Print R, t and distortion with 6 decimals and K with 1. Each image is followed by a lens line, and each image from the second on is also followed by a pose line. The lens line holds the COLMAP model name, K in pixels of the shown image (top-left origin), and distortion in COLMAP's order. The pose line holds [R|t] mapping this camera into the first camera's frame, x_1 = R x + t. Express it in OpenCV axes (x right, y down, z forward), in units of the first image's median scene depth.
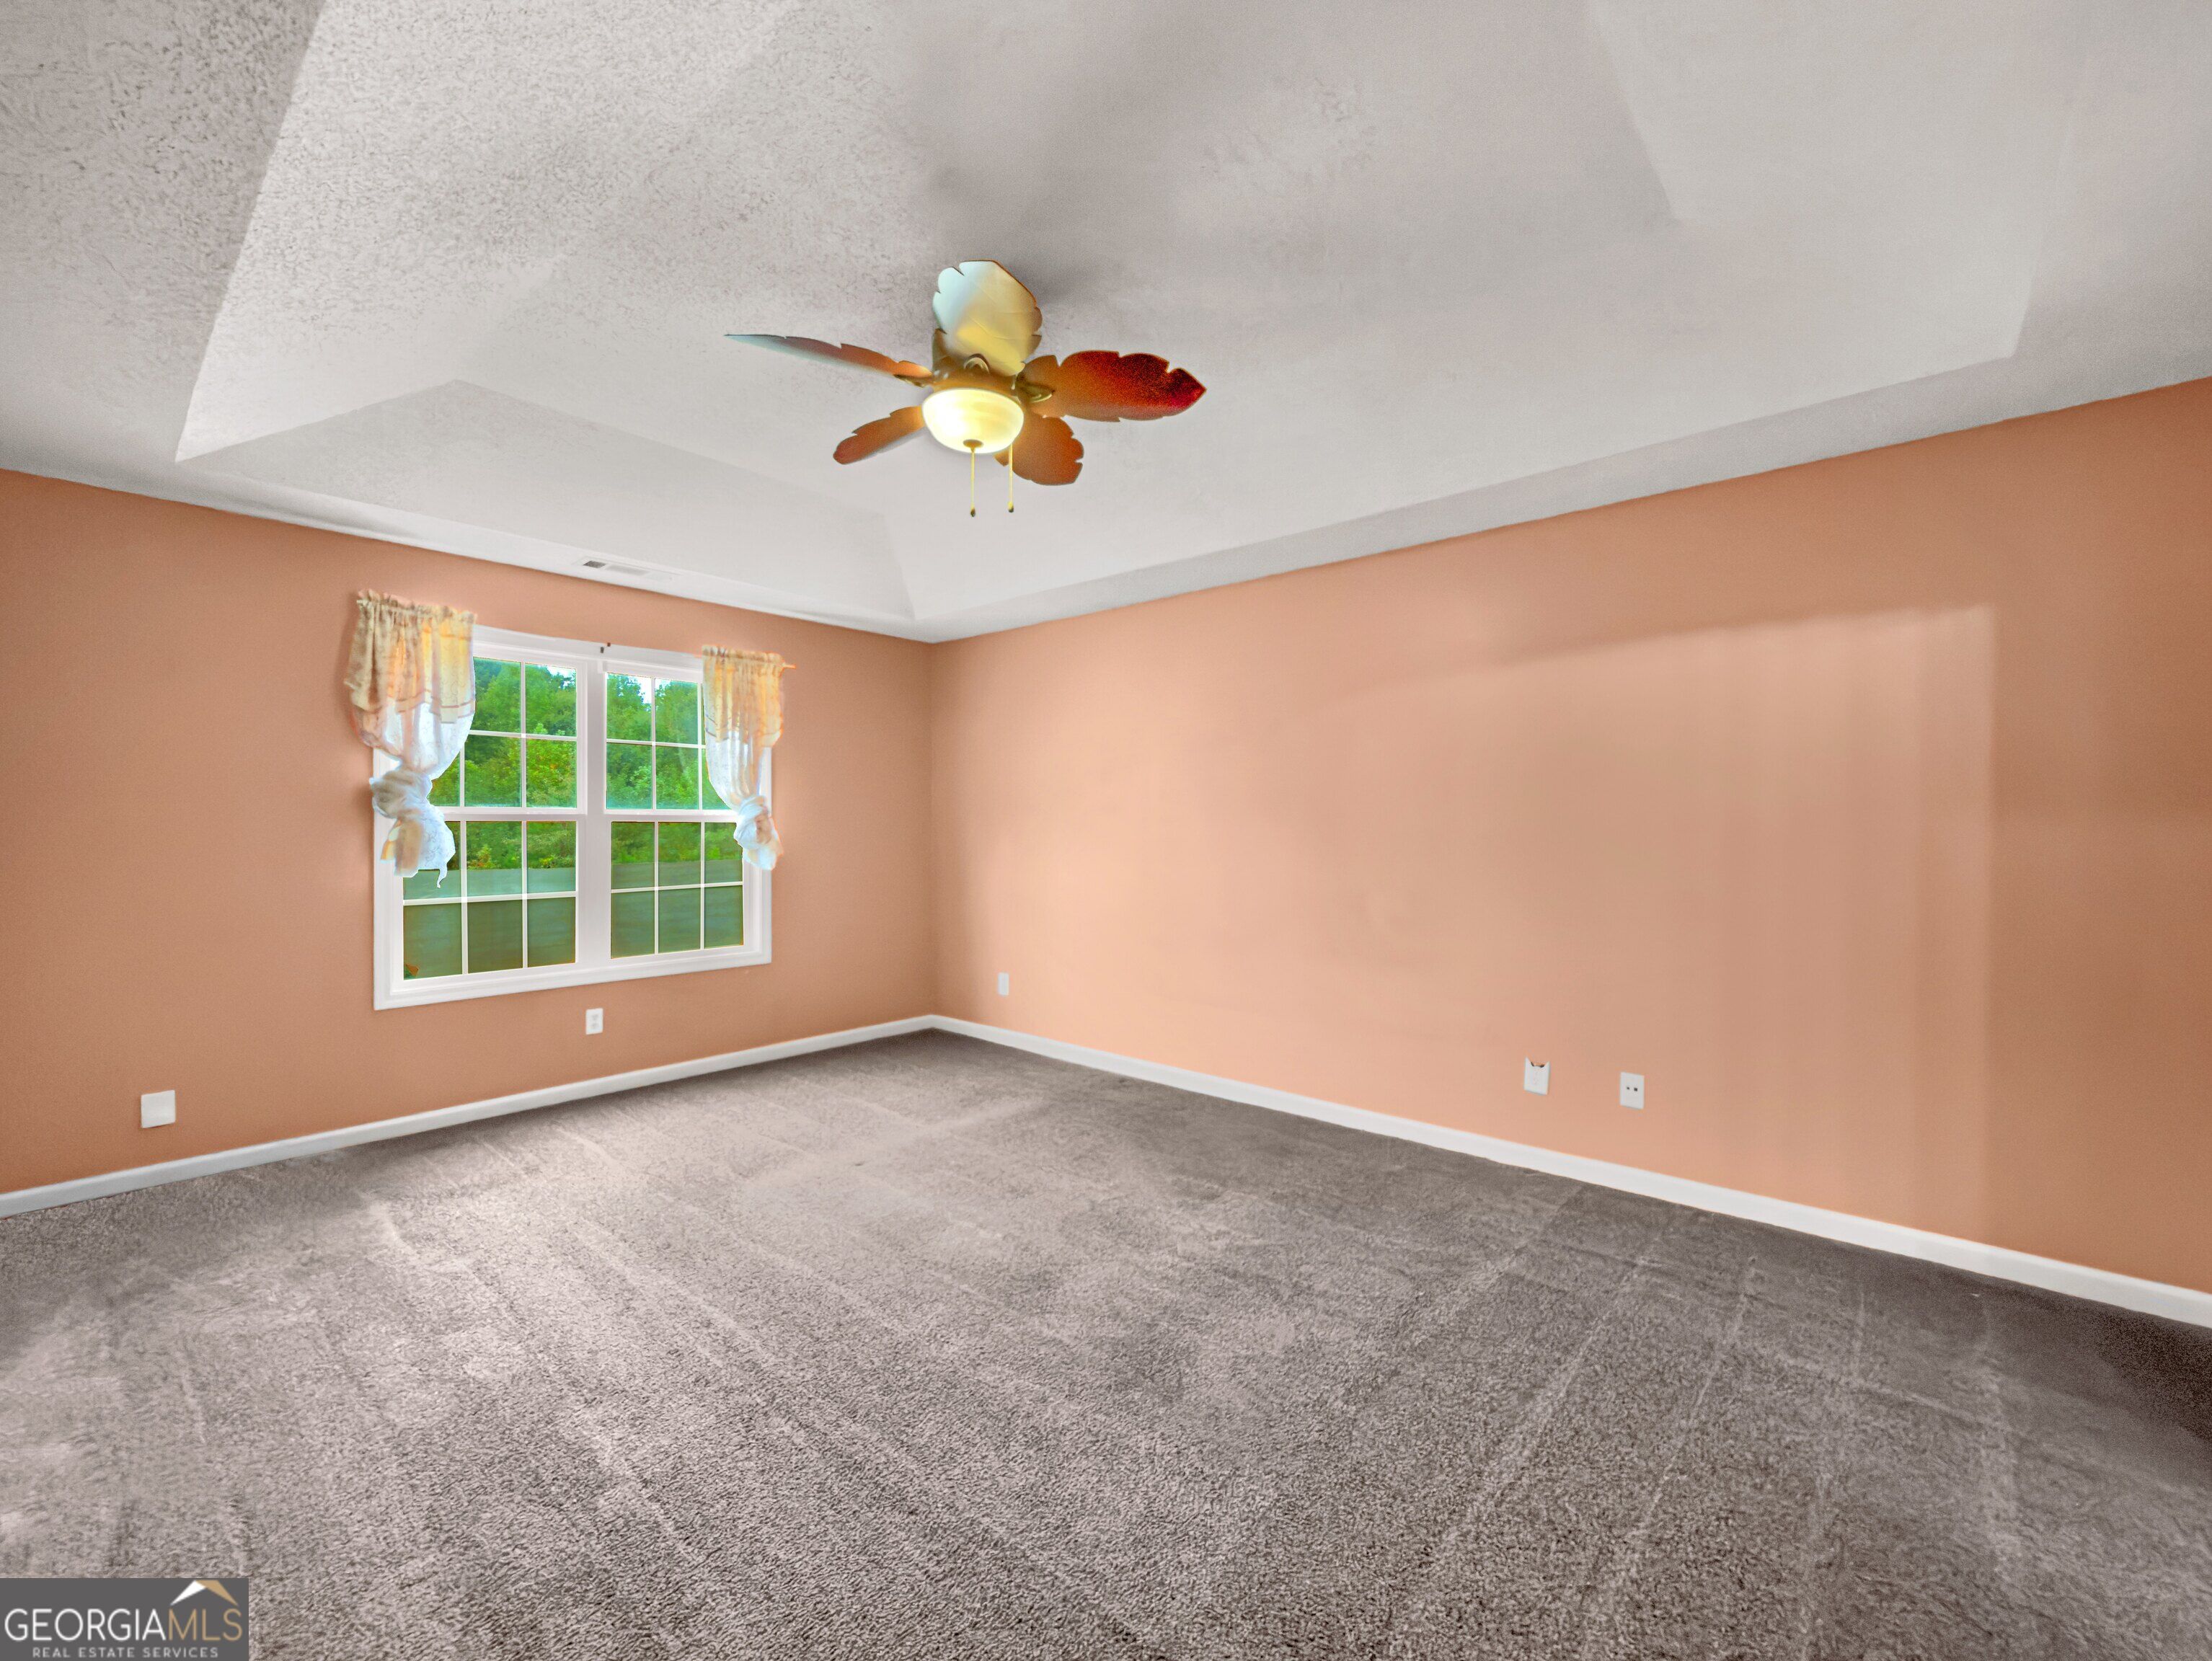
lens RADIAL K [[908.5, 0, 1096.0], [0, 908.5, 836.1], [0, 0, 1]] dist [0.003280, 0.000080]
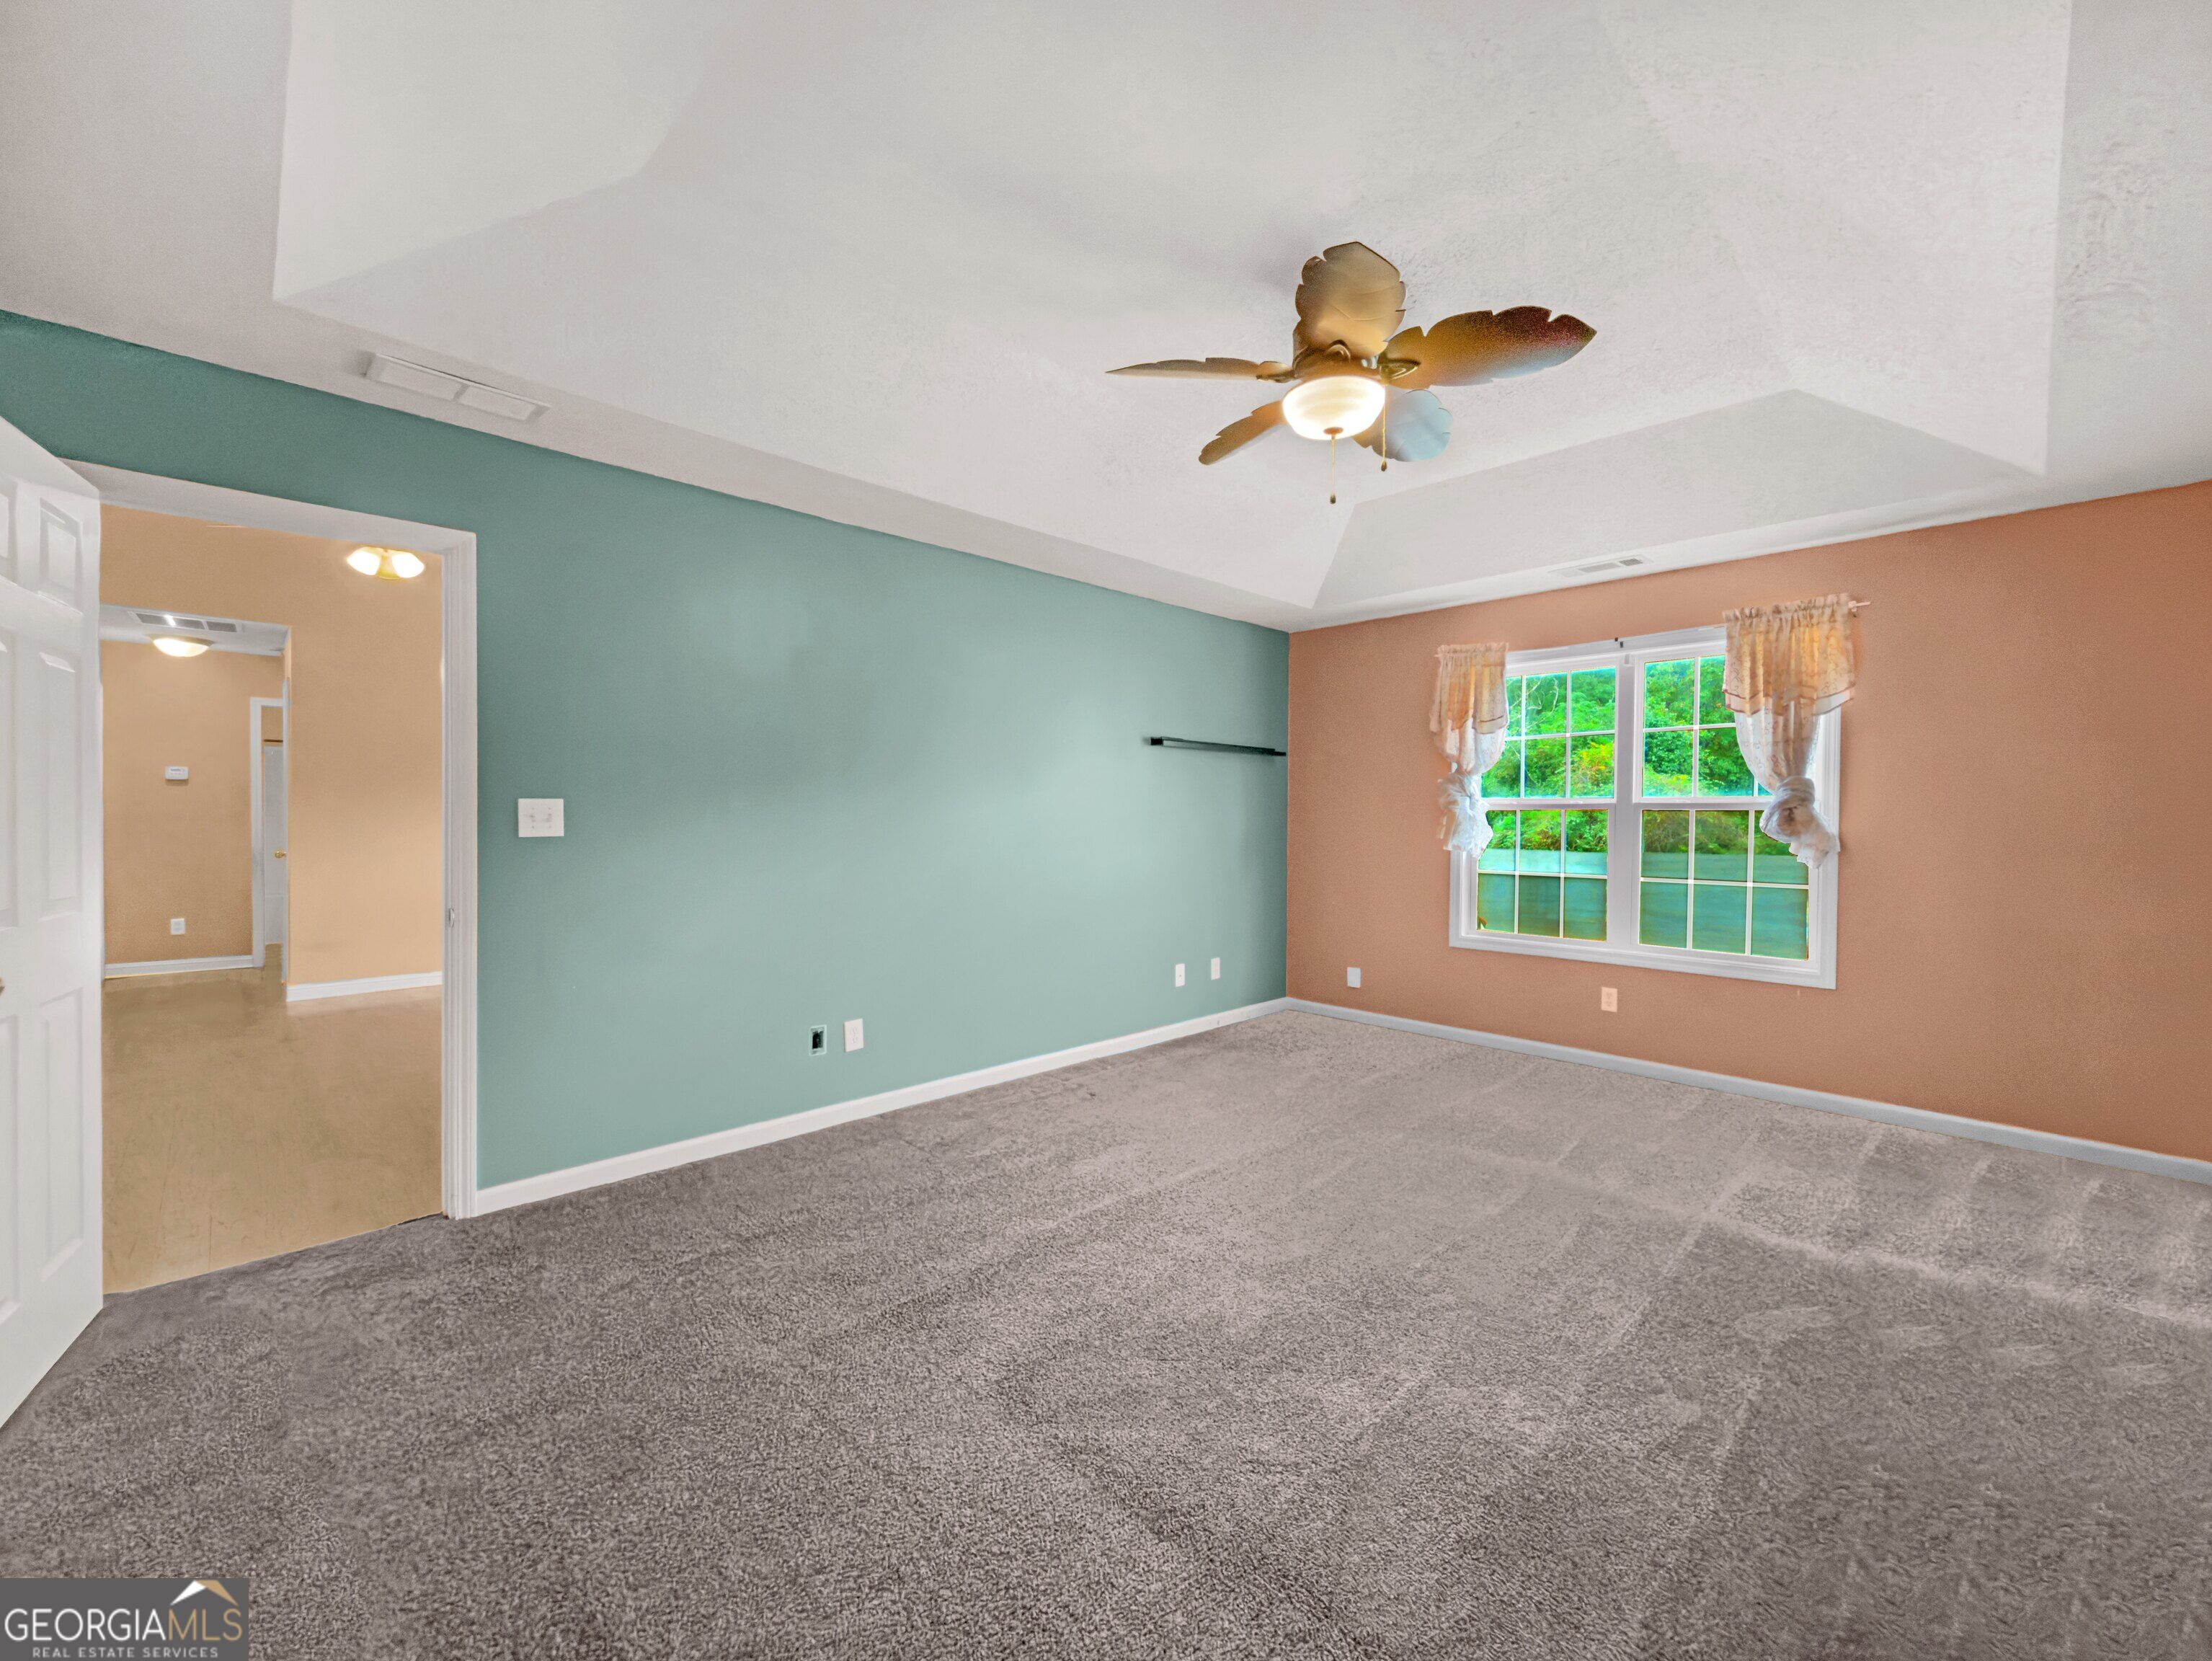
lens RADIAL K [[908.6, 0, 1096.0], [0, 908.6, 825.7], [0, 0, 1]] dist [0.003280, 0.000080]
pose [[-0.080042, 0.021625, -0.996557, 0.538538], [-0.005945, 0.999736, 0.022172, -0.017036], [0.996774, 0.007700, -0.079892, 0.482936]]
